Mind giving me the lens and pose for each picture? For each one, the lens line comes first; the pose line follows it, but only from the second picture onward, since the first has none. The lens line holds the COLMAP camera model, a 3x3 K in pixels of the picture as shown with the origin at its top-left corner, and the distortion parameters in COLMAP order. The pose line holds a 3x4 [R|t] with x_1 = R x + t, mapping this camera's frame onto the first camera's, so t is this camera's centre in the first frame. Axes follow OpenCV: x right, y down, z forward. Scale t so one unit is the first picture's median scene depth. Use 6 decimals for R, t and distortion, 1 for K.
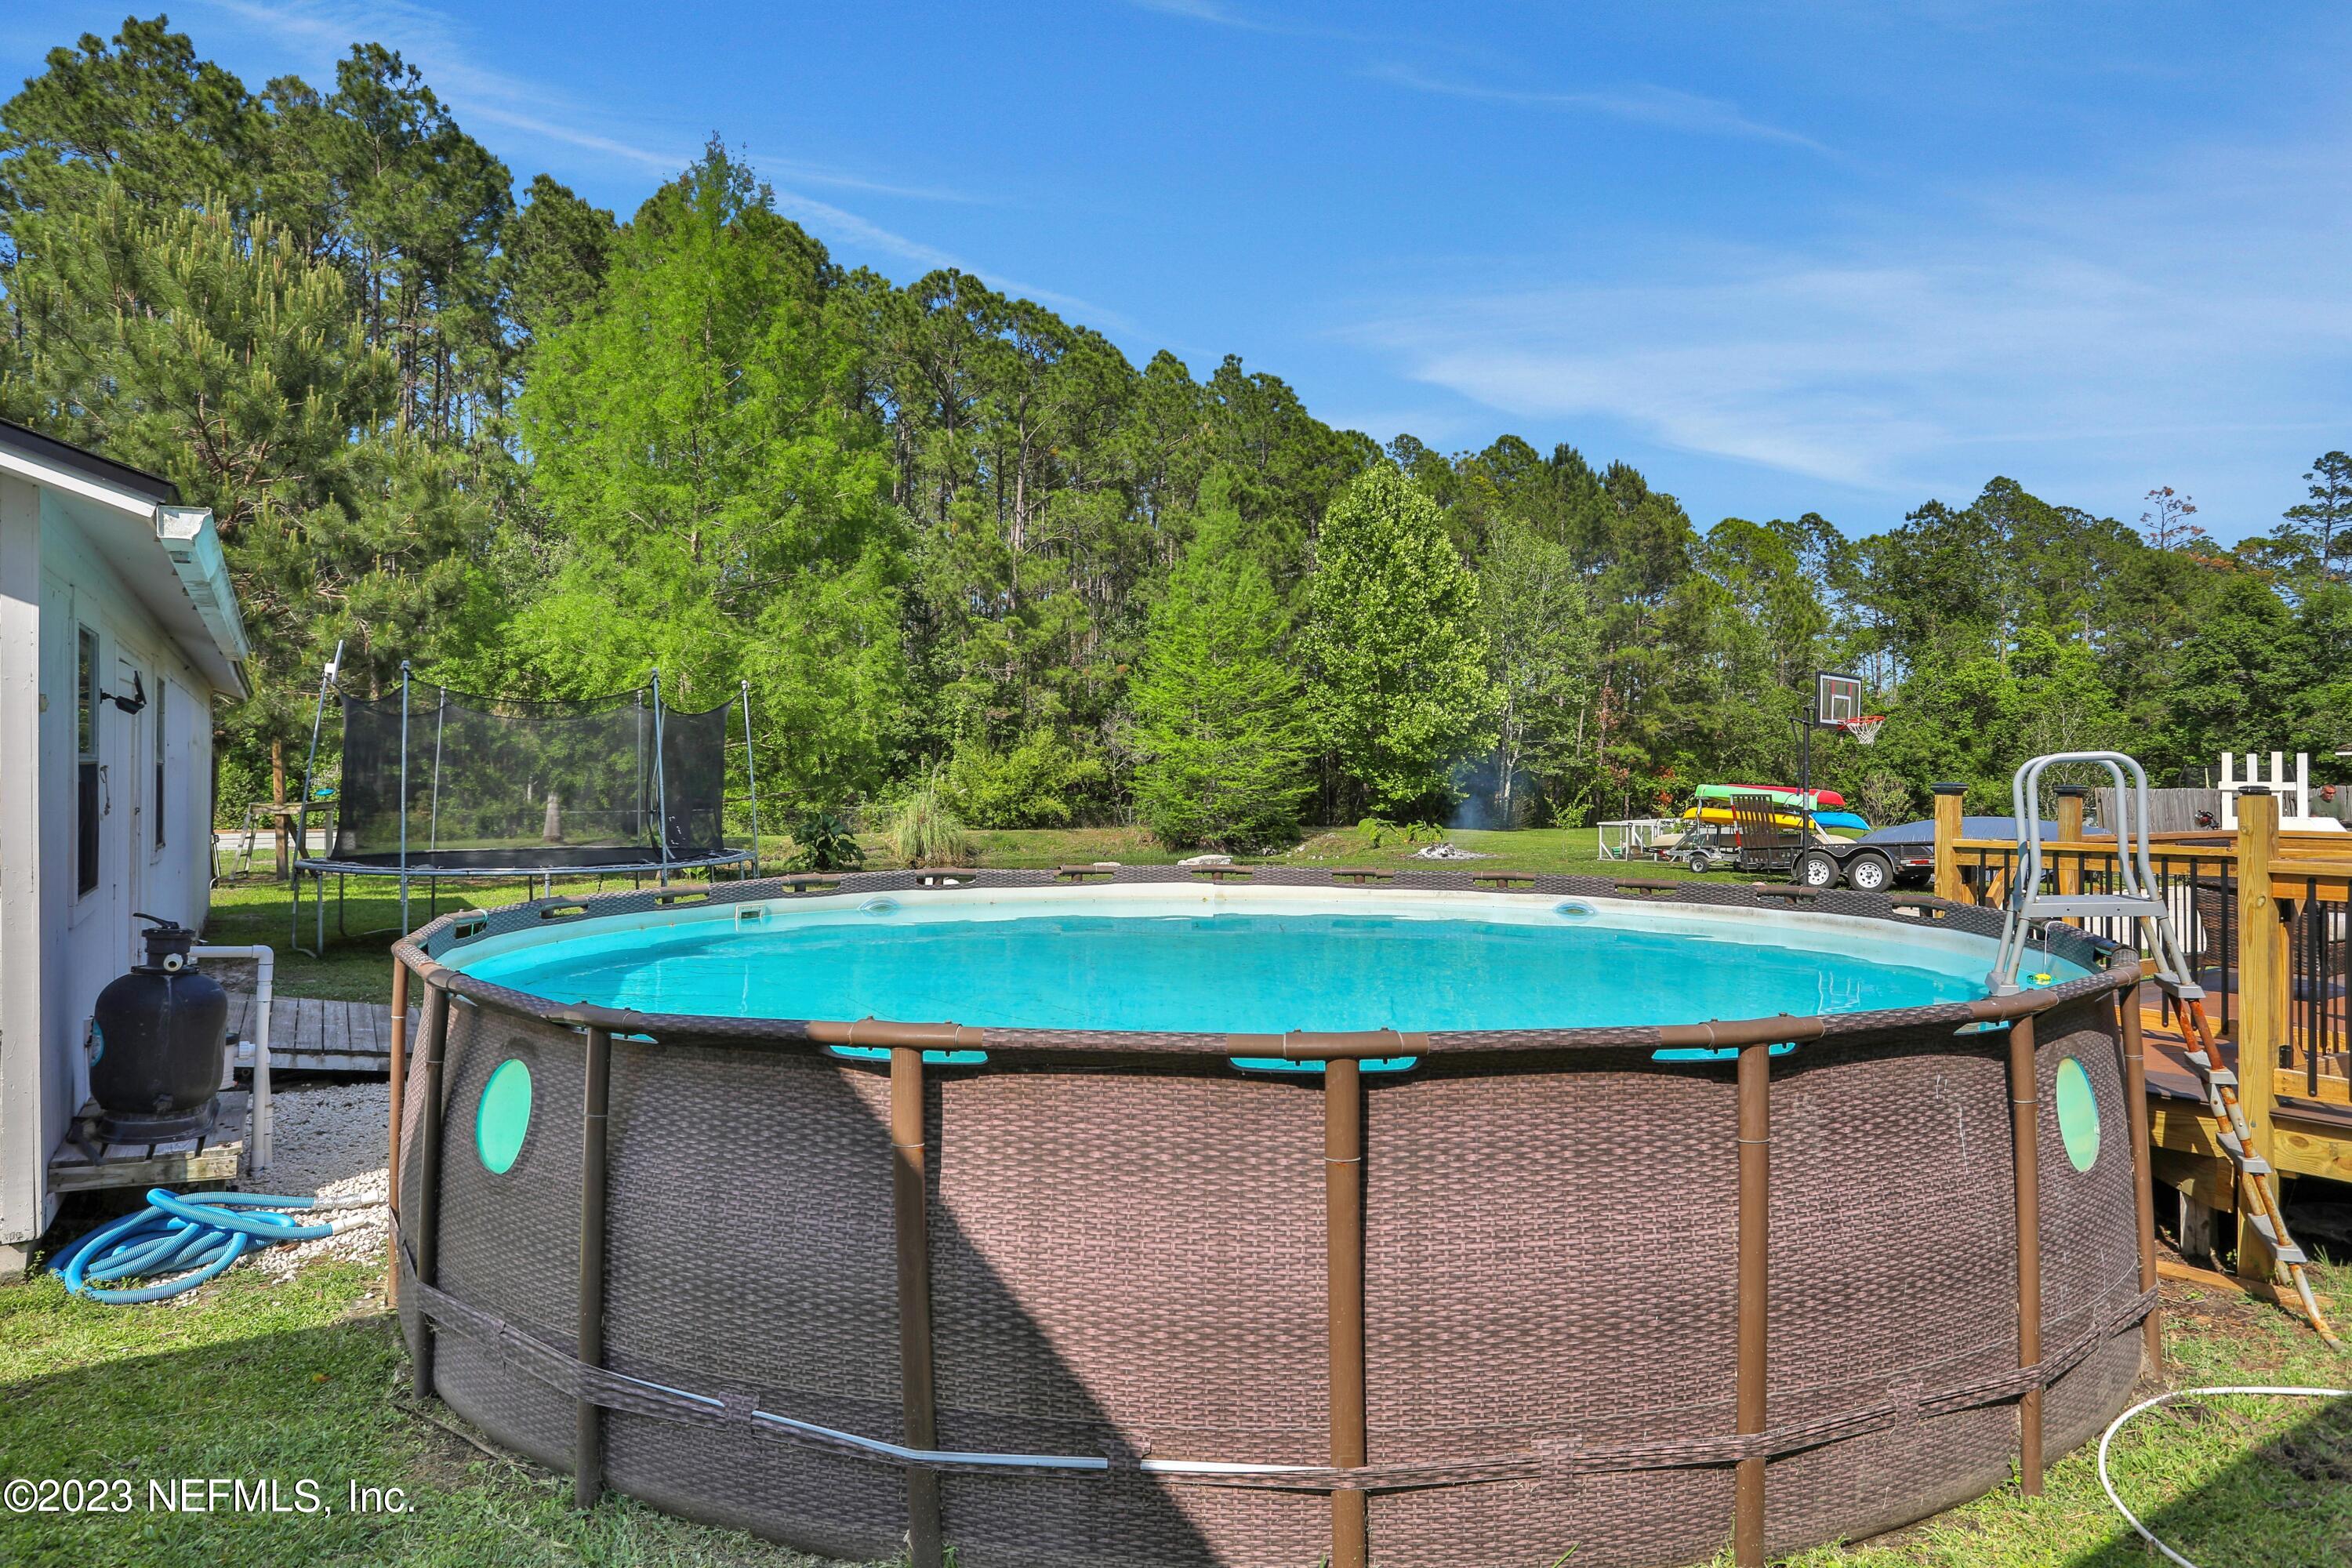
lens RADIAL K [[1409.8, 0, 1176.0], [0, 1409.8, 784.0], [0, 0, 1]] dist [-0.078157, 0.059585]
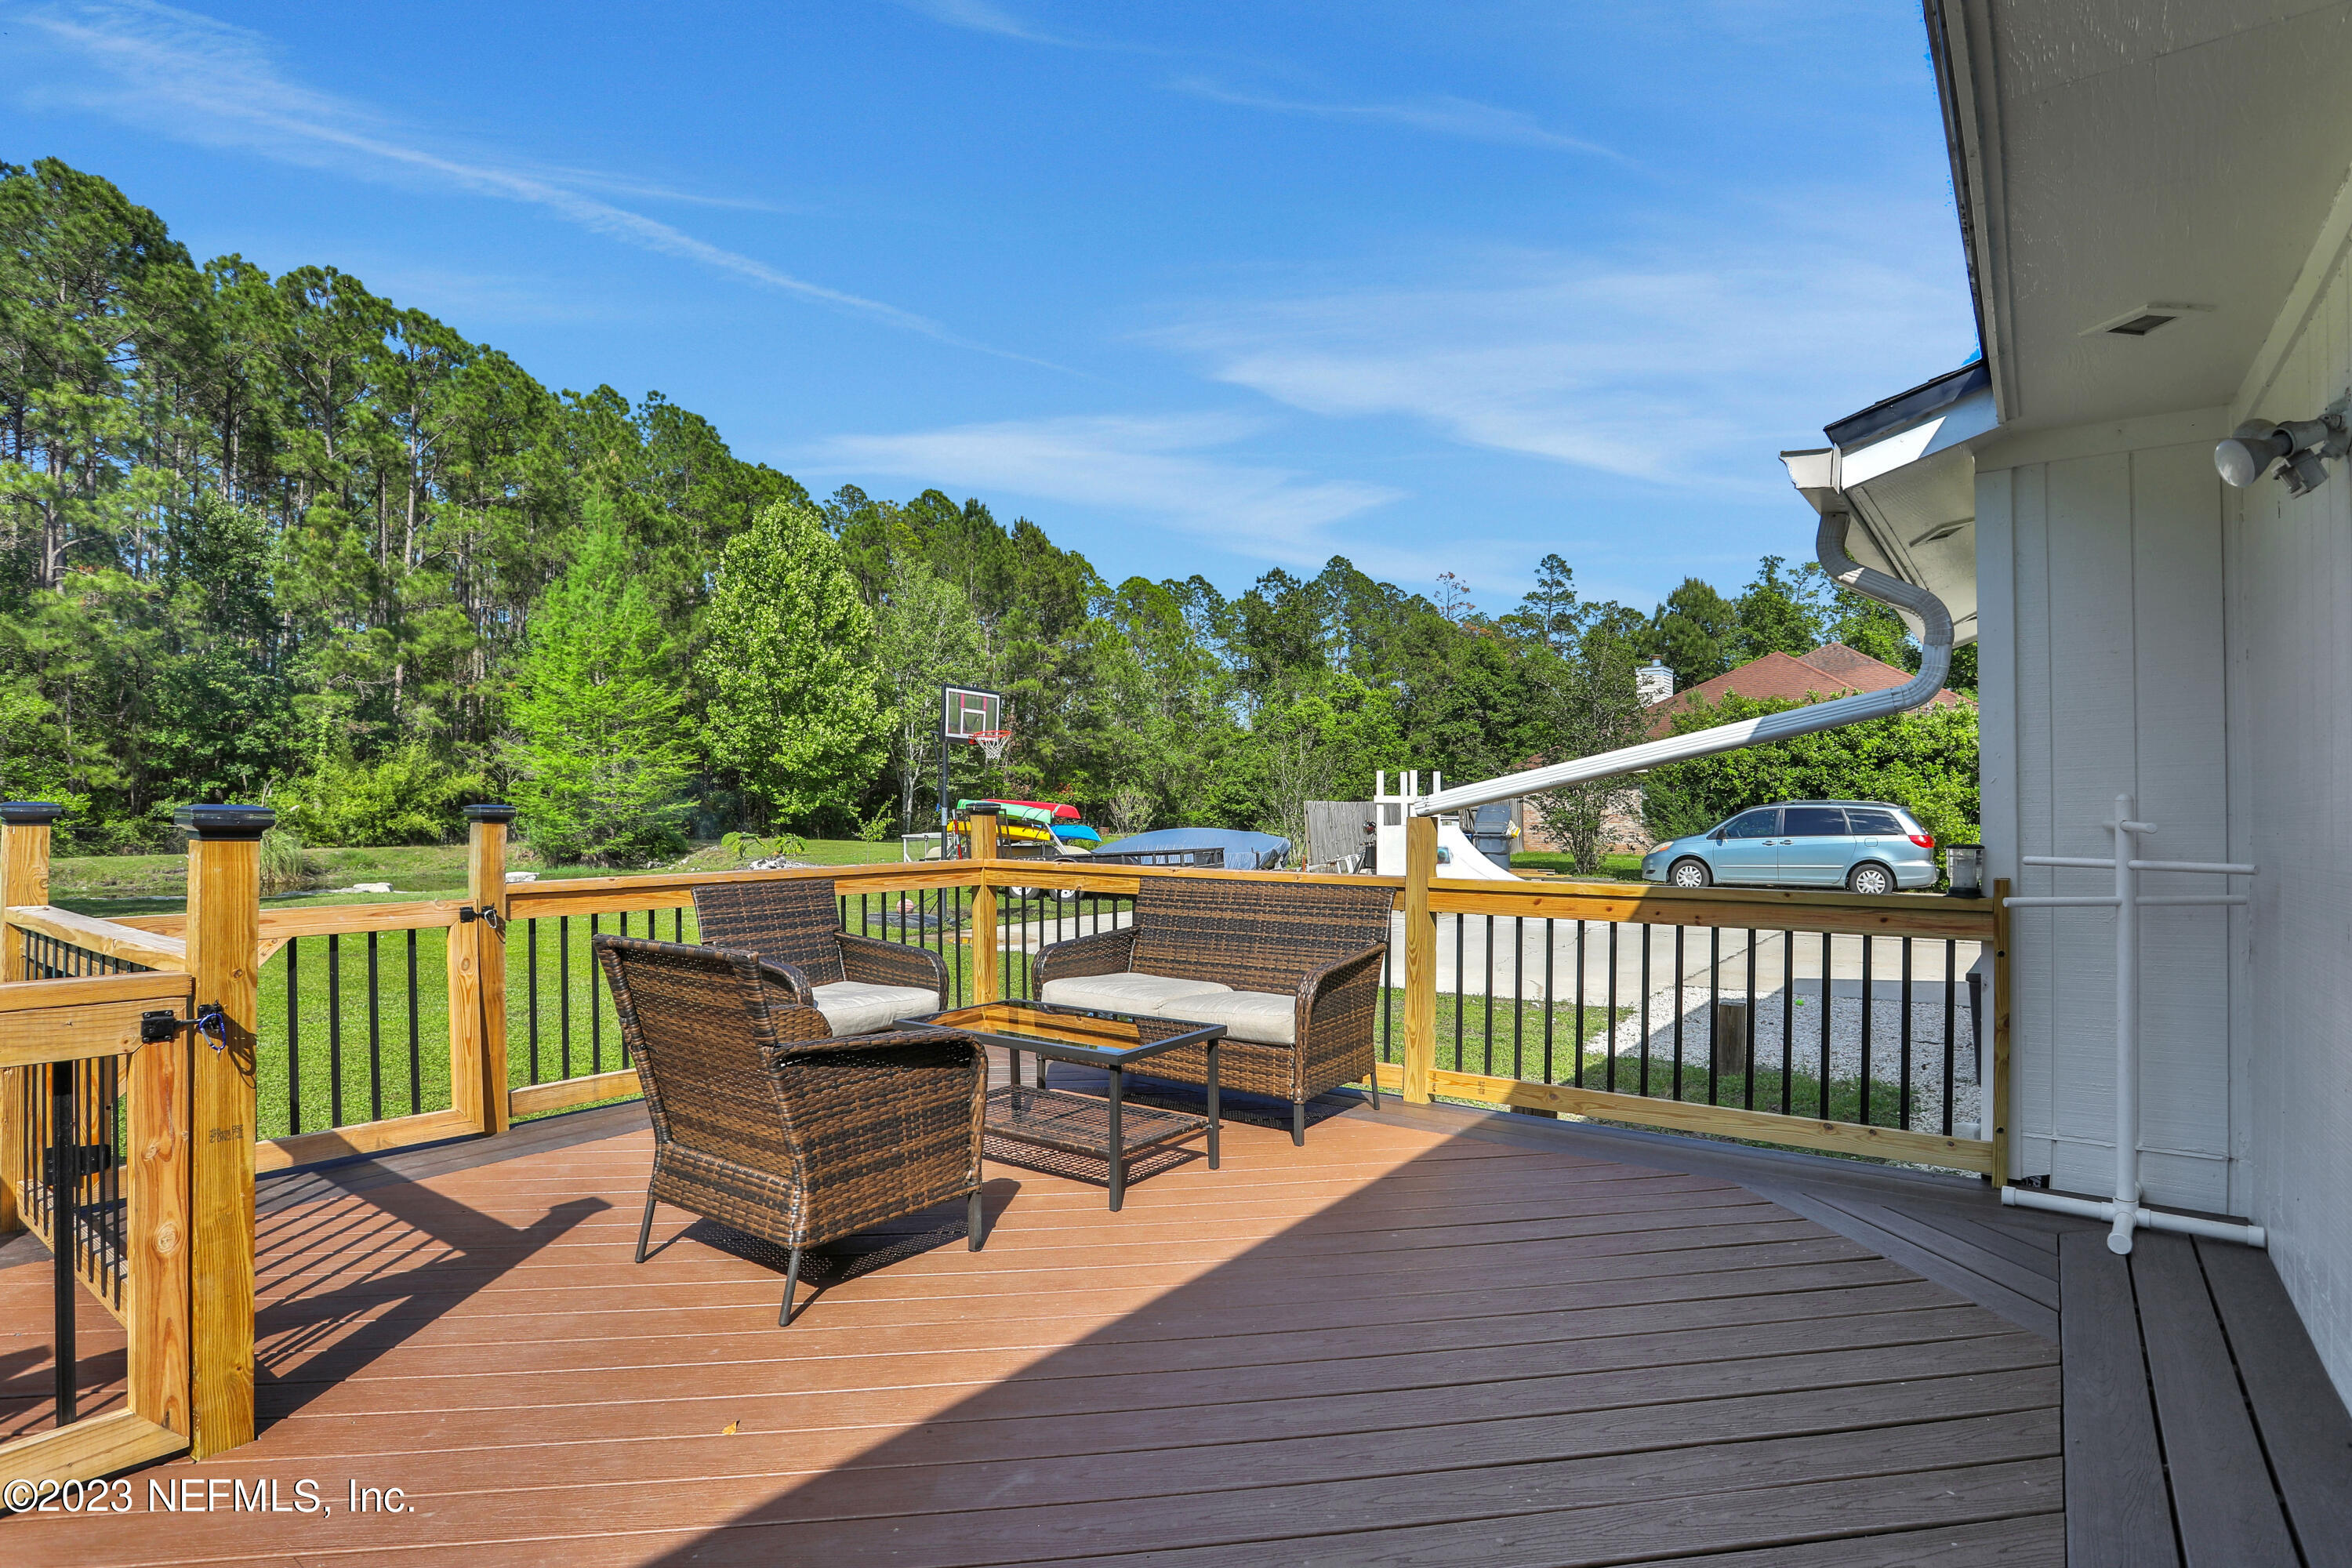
lens RADIAL K [[1188.3, 0, 1167.9], [0, 1188.3, 800.4], [0, 0, 1]] dist [-0.069812, 0.028976]
pose [[0.936841, -0.002826, 0.349744, 0.109657], [0.002279, 0.999995, 0.001976, -0.000062], [-0.349748, -0.001054, 0.936843, 0.054341]]
